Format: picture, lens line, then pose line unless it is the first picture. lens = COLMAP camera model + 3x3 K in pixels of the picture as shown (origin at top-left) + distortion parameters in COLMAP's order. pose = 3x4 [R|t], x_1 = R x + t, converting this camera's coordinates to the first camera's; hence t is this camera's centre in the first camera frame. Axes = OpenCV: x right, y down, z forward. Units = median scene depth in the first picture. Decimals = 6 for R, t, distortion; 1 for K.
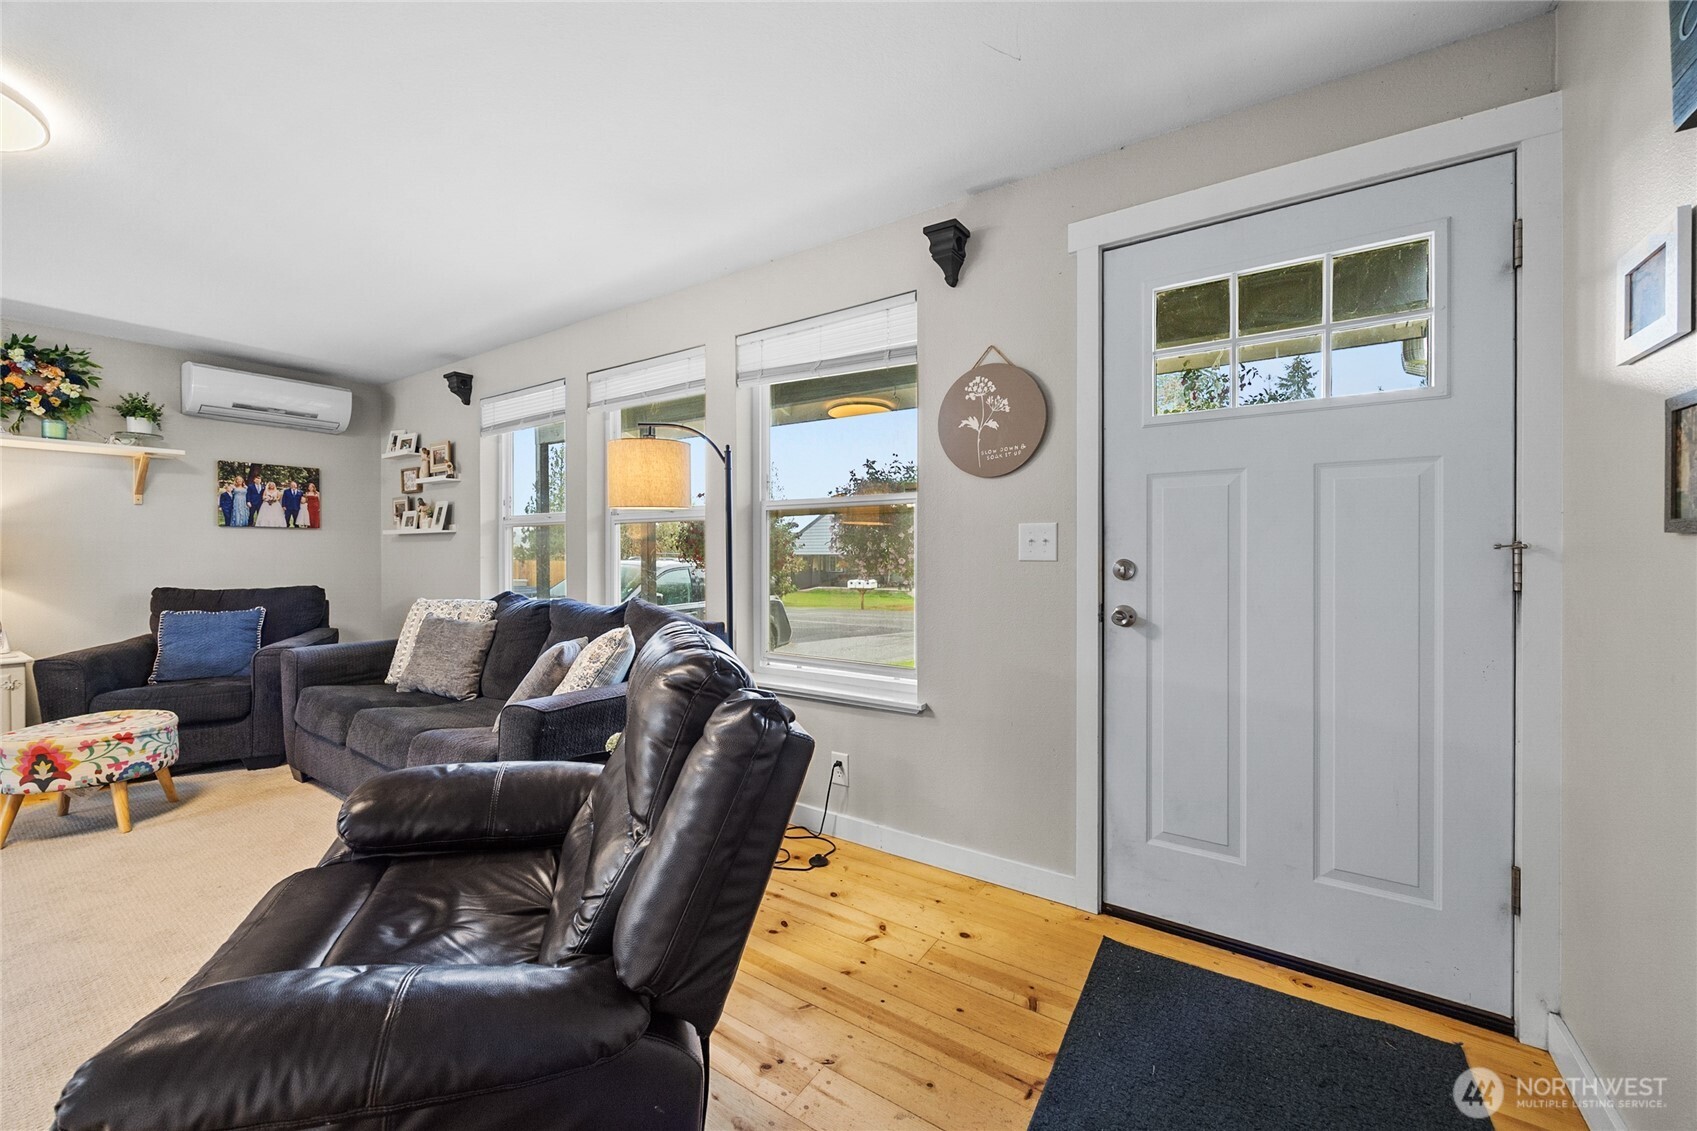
lens RADIAL K [[655.9, 0, 835.7], [0, 655.9, 555.0], [0, 0, 1]] dist [-0.002079, -0.000176]
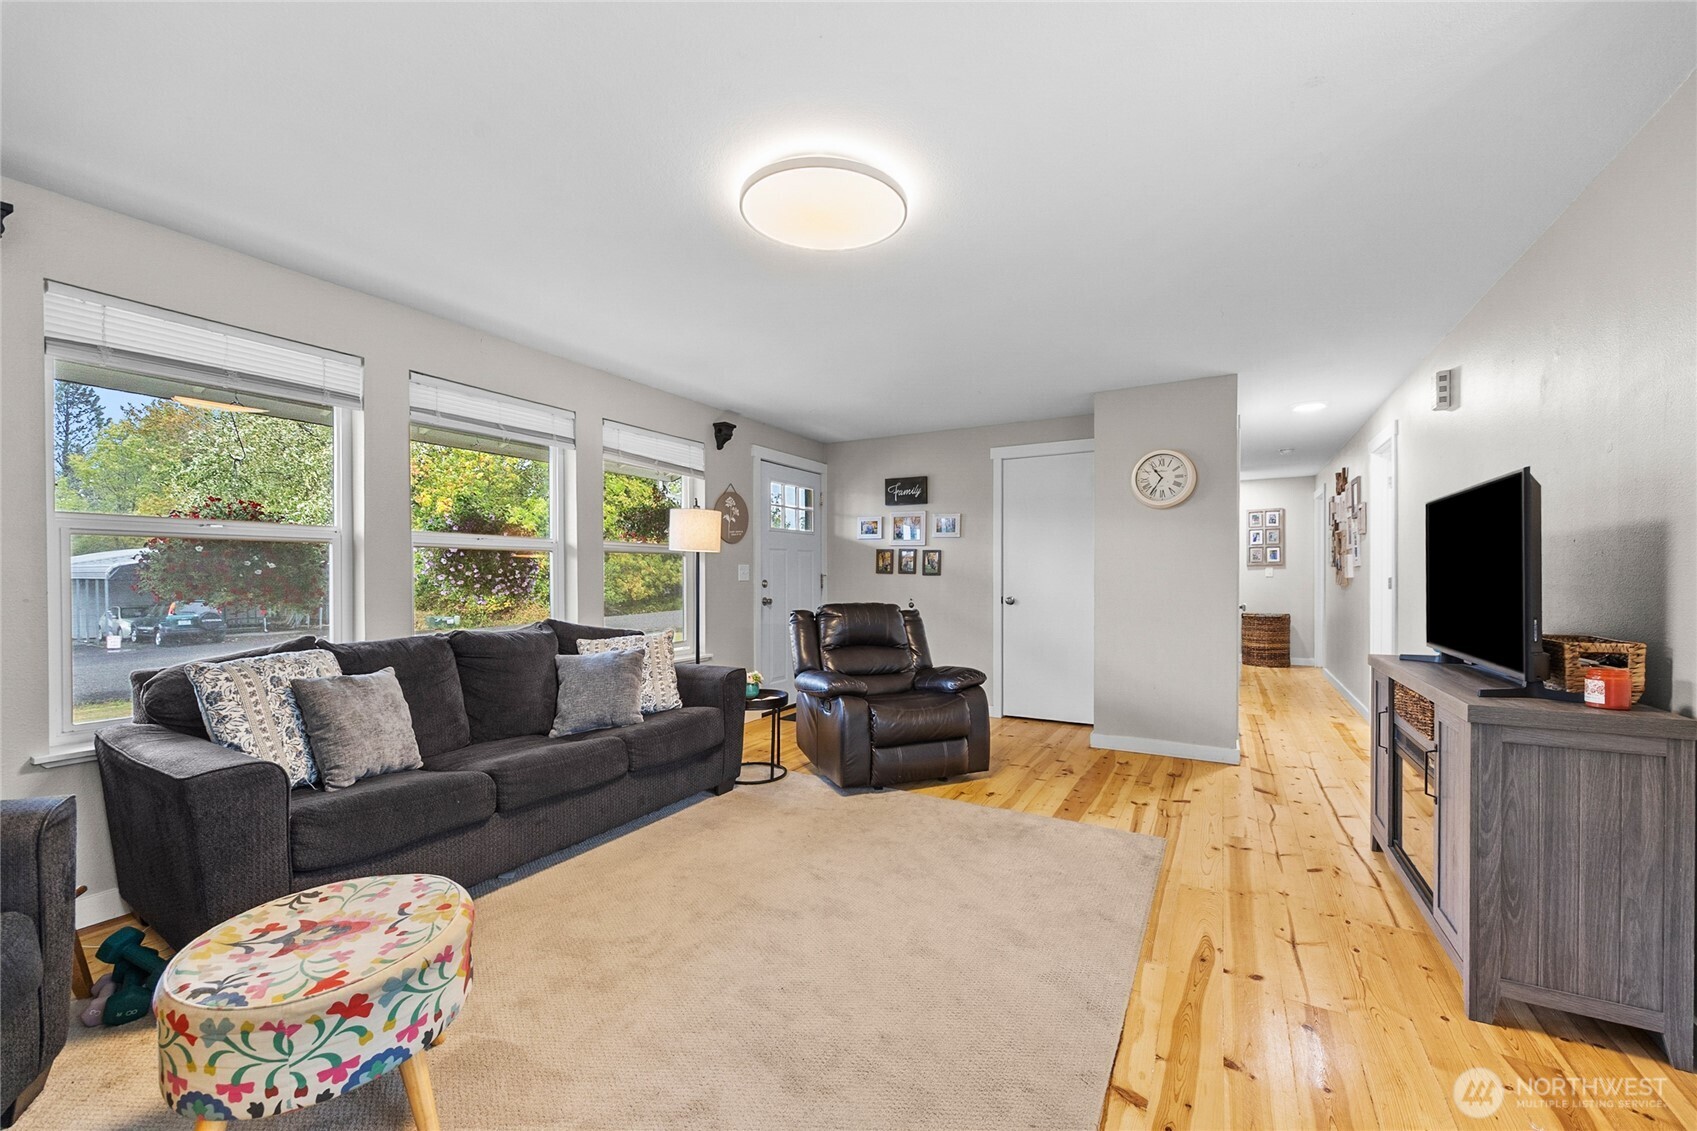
lens RADIAL K [[666.8, 0, 858.5], [0, 666.8, 576.8], [0, 0, 1]] dist [0.000734, 0.000204]
pose [[-0.089339, -0.001876, 0.996000, -1.285242], [0.007991, 0.999965, 0.002601, -0.005317], [-0.995969, 0.008191, -0.089321, 0.491301]]
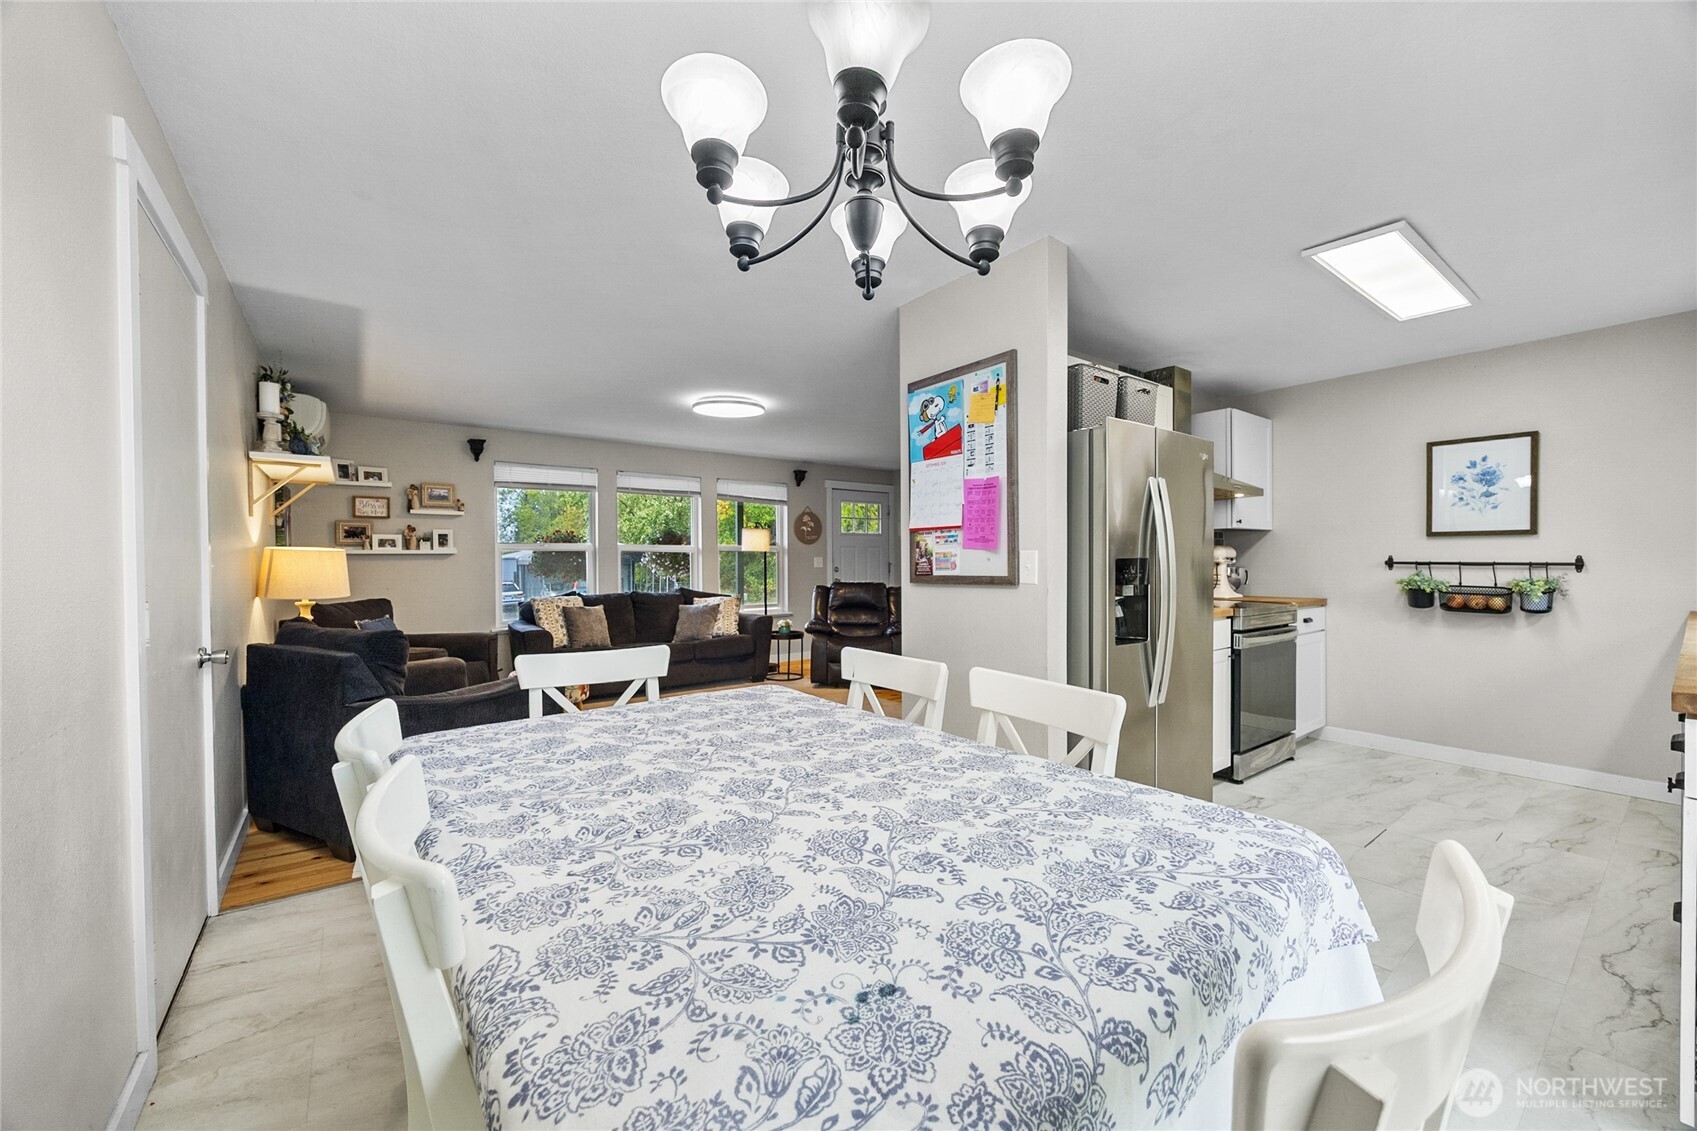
lens RADIAL K [[647.7, 0, 848.5], [0, 647.7, 565.5], [0, 0, 1]] dist [-0.001128, -0.000189]
pose [[0.326236, -0.007043, 0.945262, -1.881351], [0.010266, 0.999940, 0.003907, -0.009760], [-0.945233, 0.008429, 0.326289, -0.212148]]
